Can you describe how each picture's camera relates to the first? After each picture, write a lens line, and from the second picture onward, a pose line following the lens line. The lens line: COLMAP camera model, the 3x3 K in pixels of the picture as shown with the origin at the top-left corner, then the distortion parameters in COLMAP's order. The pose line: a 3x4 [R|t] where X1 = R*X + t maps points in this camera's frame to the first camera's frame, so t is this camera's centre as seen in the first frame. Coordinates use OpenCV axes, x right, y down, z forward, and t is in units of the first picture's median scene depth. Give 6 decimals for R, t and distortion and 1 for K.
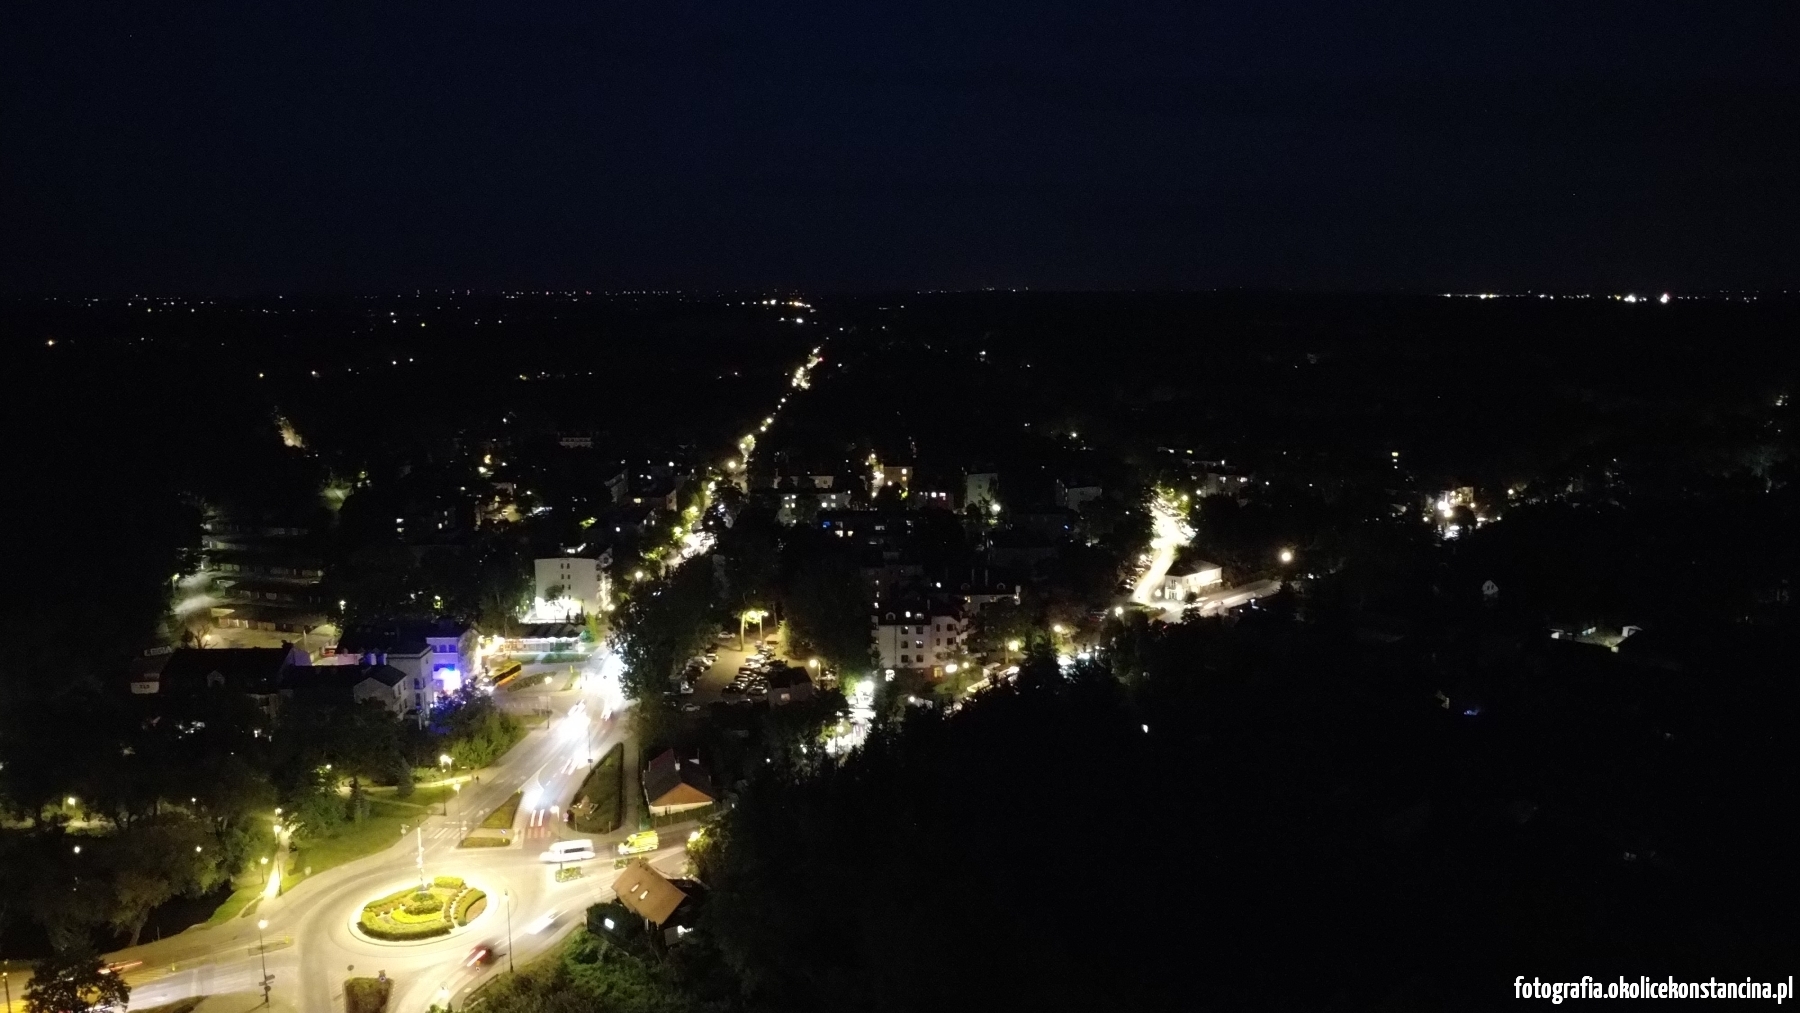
lens RADIAL K [[1316.3, 0, 896.1], [0, 1316.3, 507.1], [0, 0, 1]] dist [-0.002097, -0.004589]
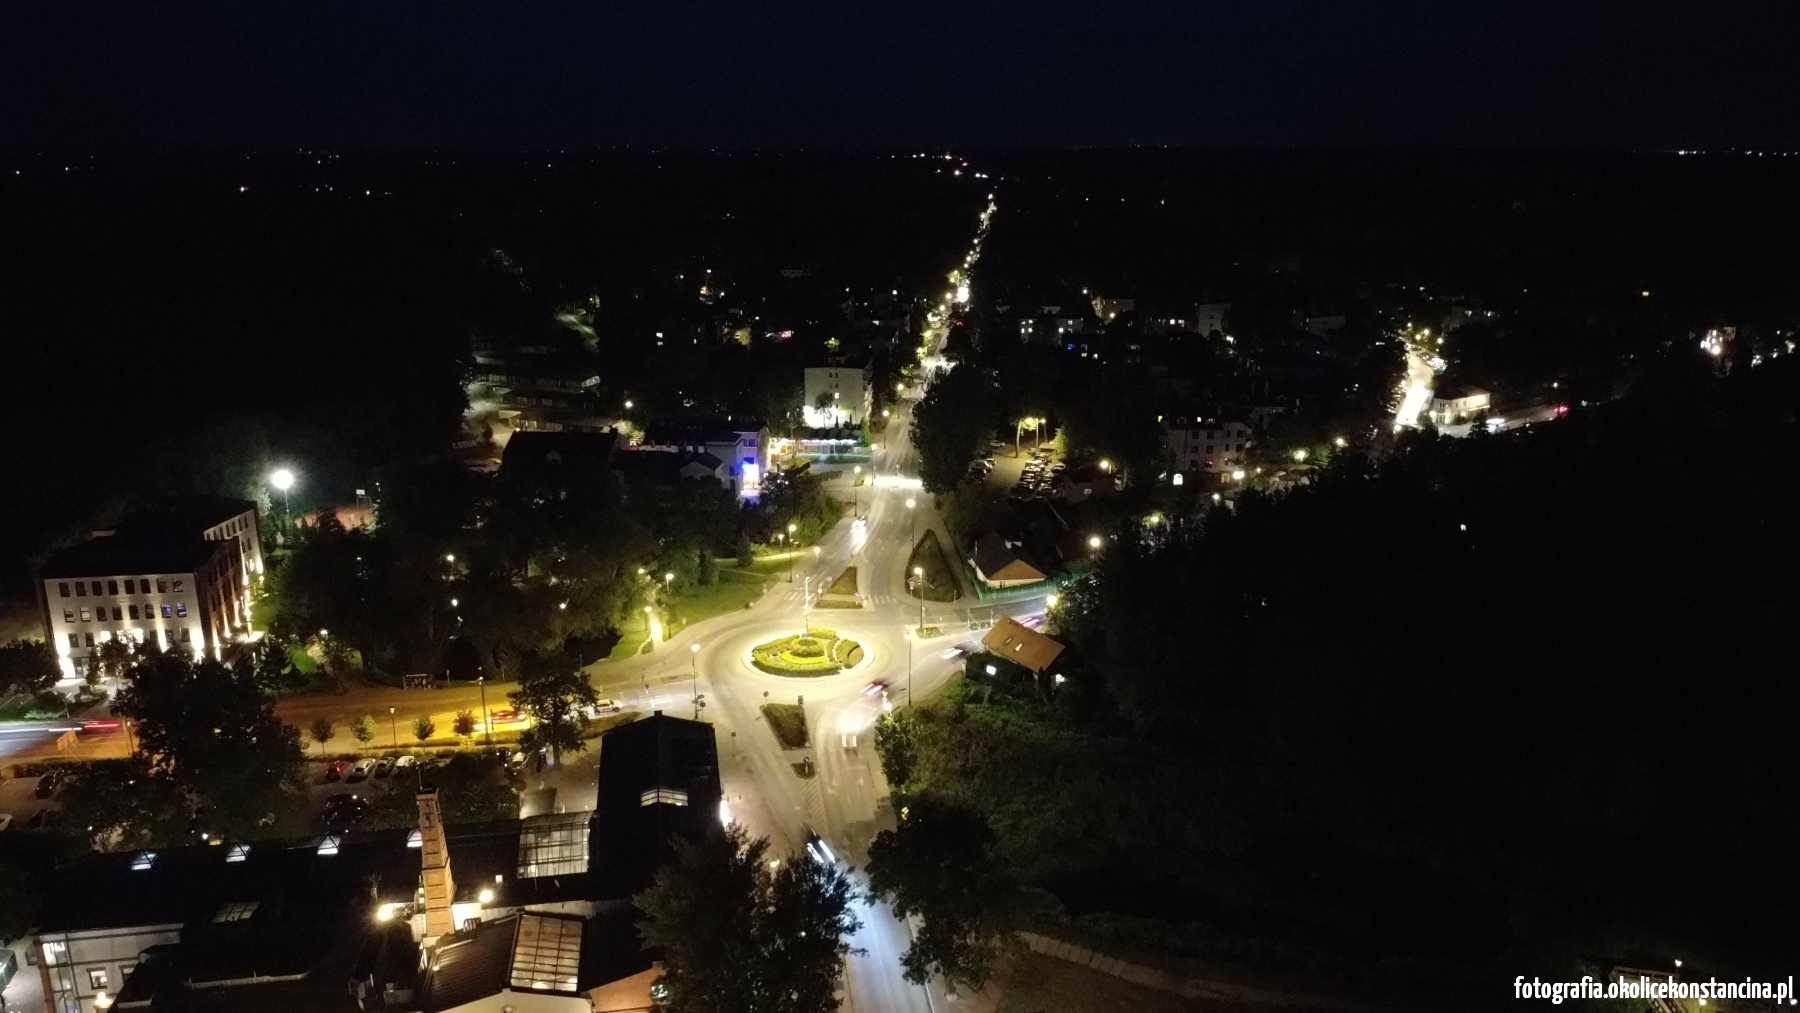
lens RADIAL K [[1316.3, 0, 896.1], [0, 1316.3, 507.1], [0, 0, 1]] dist [-0.002097, -0.004589]
pose [[0.994526, 0.029598, -0.100206, -0.109686], [-0.019065, 0.994343, 0.104489, 0.043753], [0.102732, -0.102007, 0.989465, -0.026101]]
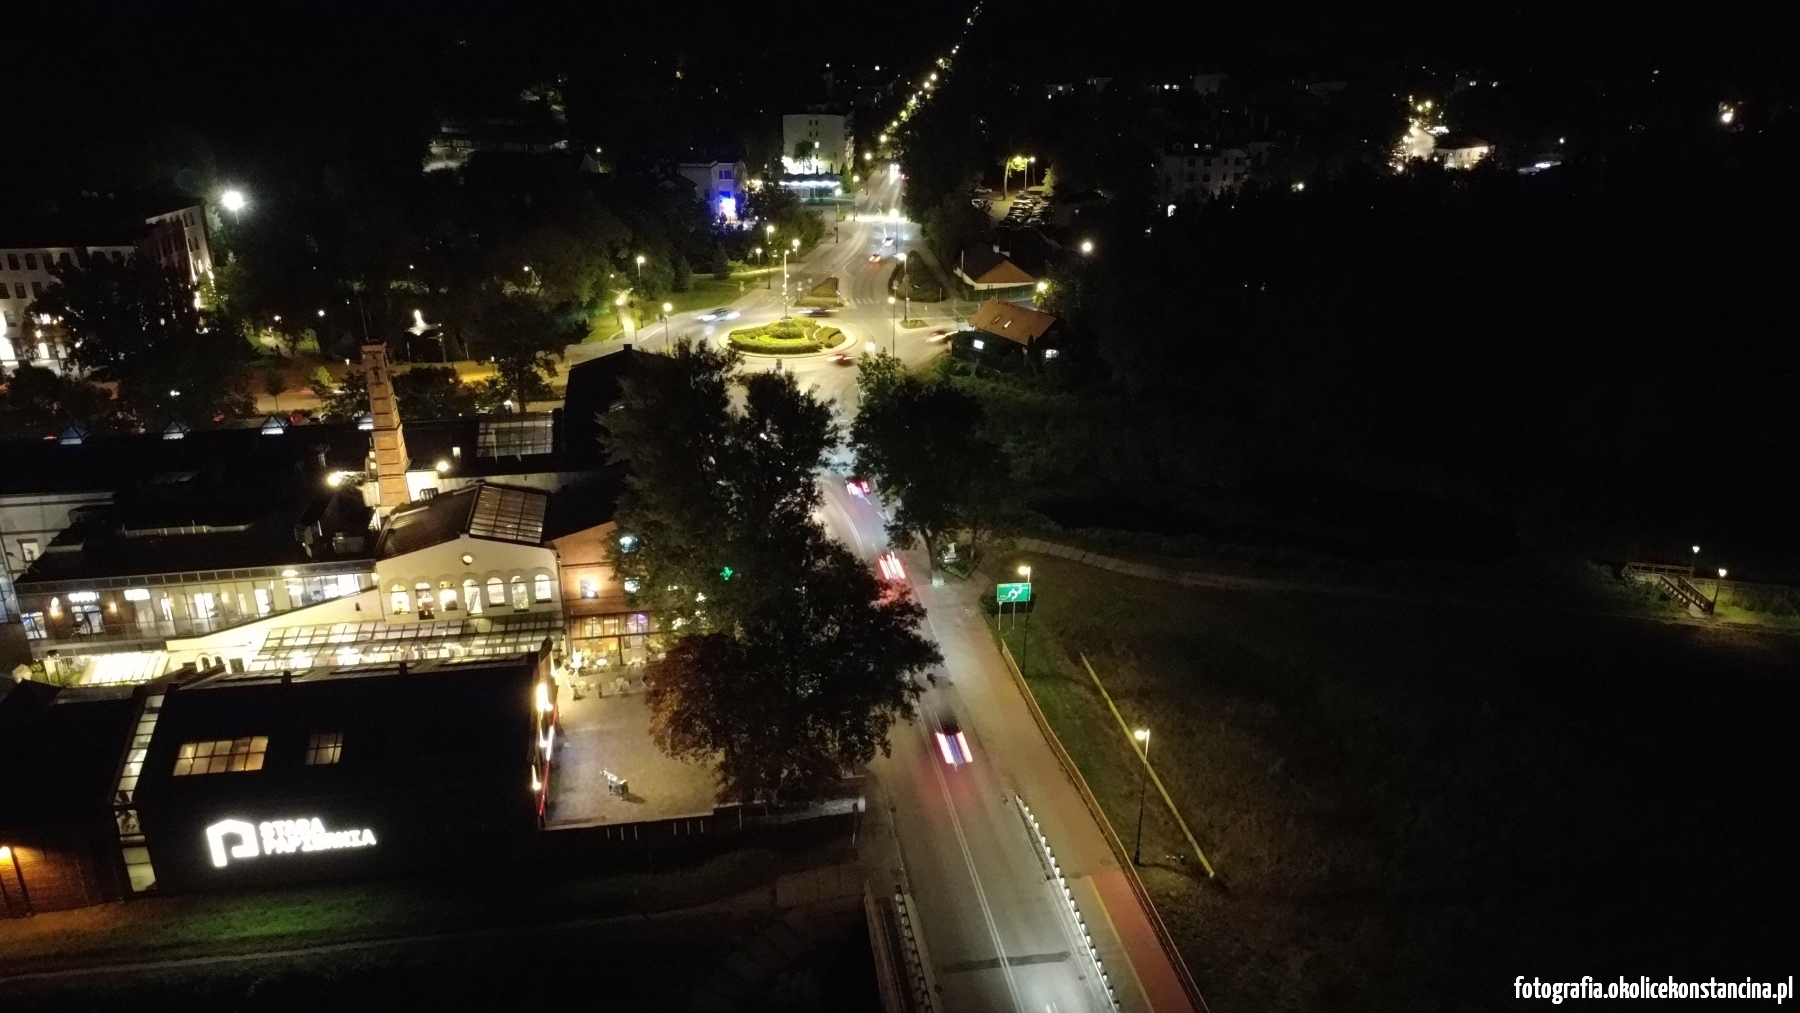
lens RADIAL K [[1316.3, 0, 896.1], [0, 1316.3, 507.1], [0, 0, 1]] dist [-0.002097, -0.004589]
pose [[0.995746, 0.041135, -0.082452, -0.110145], [-0.022552, 0.976403, 0.214774, 0.127289], [0.089341, -0.212001, 0.973177, -0.012150]]
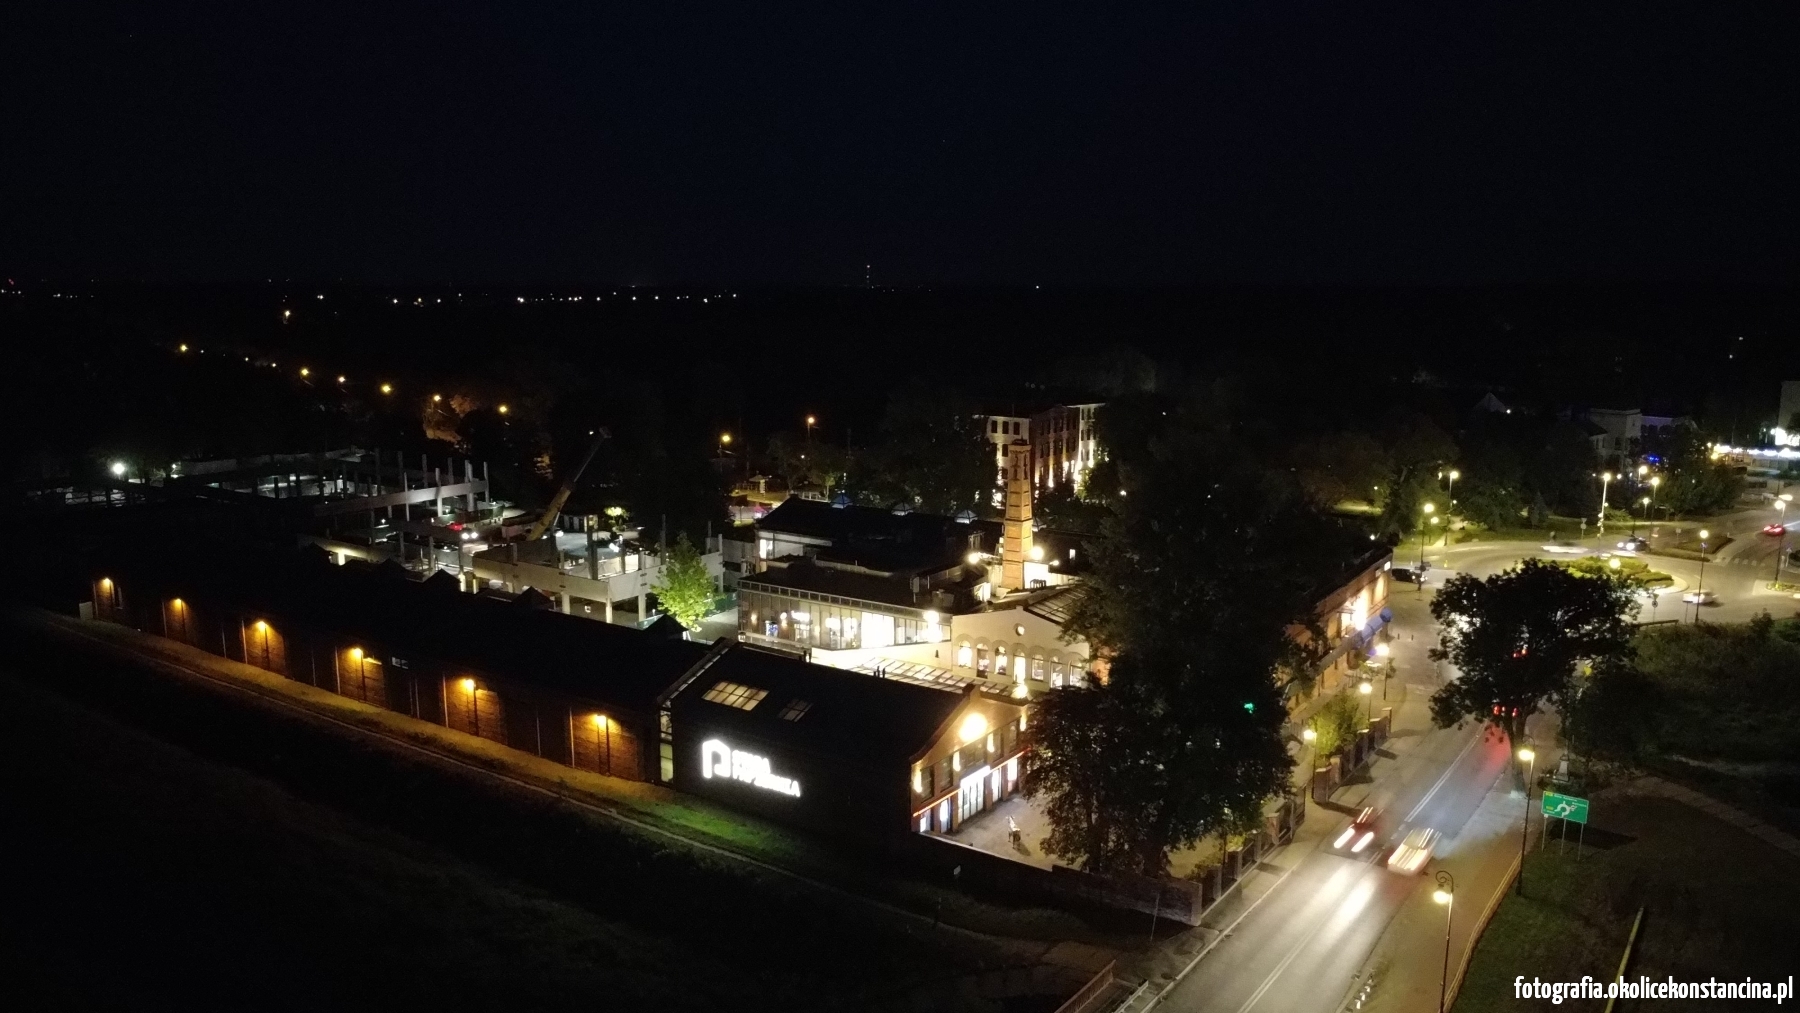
lens RADIAL K [[1316.3, 0, 896.1], [0, 1316.3, 507.1], [0, 0, 1]] dist [-0.002097, -0.004589]
pose [[0.646962, 0.133169, -0.750803, 0.000441], [-0.131309, 0.989380, 0.062337, 0.160109], [0.751131, 0.058258, 0.657578, 0.027088]]
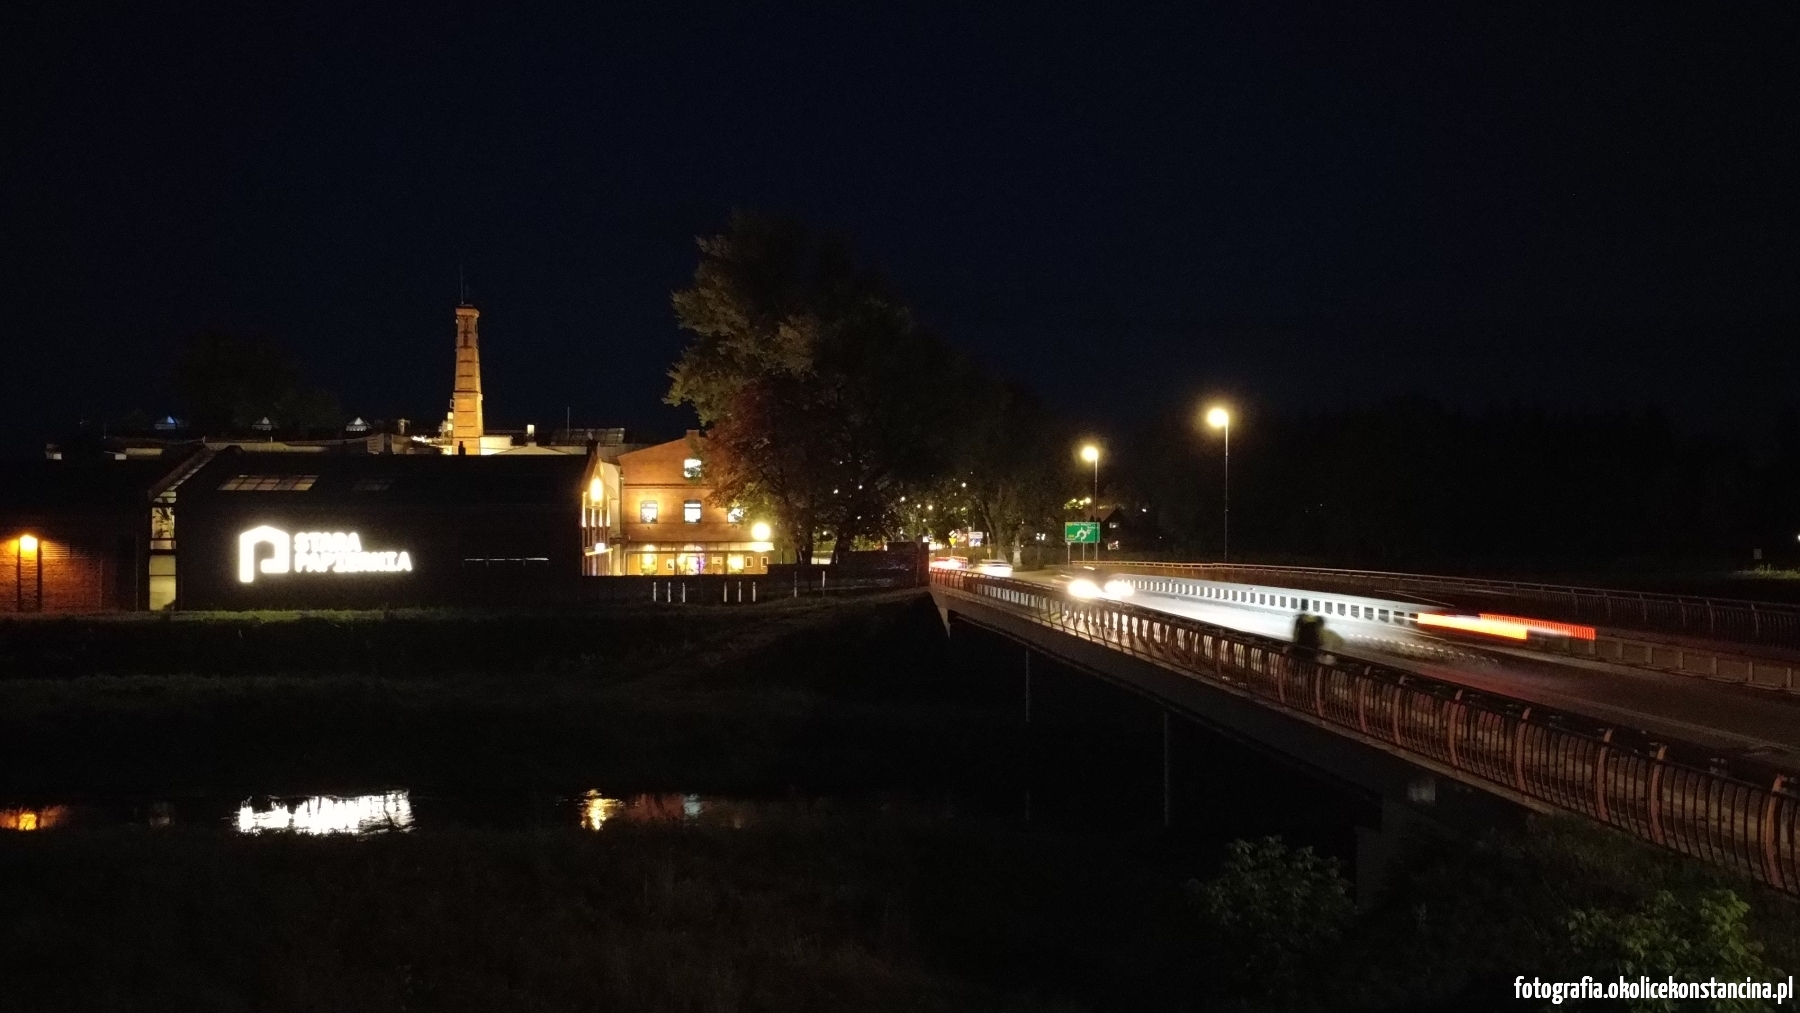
lens RADIAL K [[1316.3, 0, 896.1], [0, 1316.3, 507.1], [0, 0, 1]] dist [-0.002097, -0.004589]
pose [[0.990557, 0.000435, -0.137097, -0.108032], [-0.024909, 0.983922, -0.176851, 0.273909], [0.134816, 0.178596, 0.974642, -0.011505]]
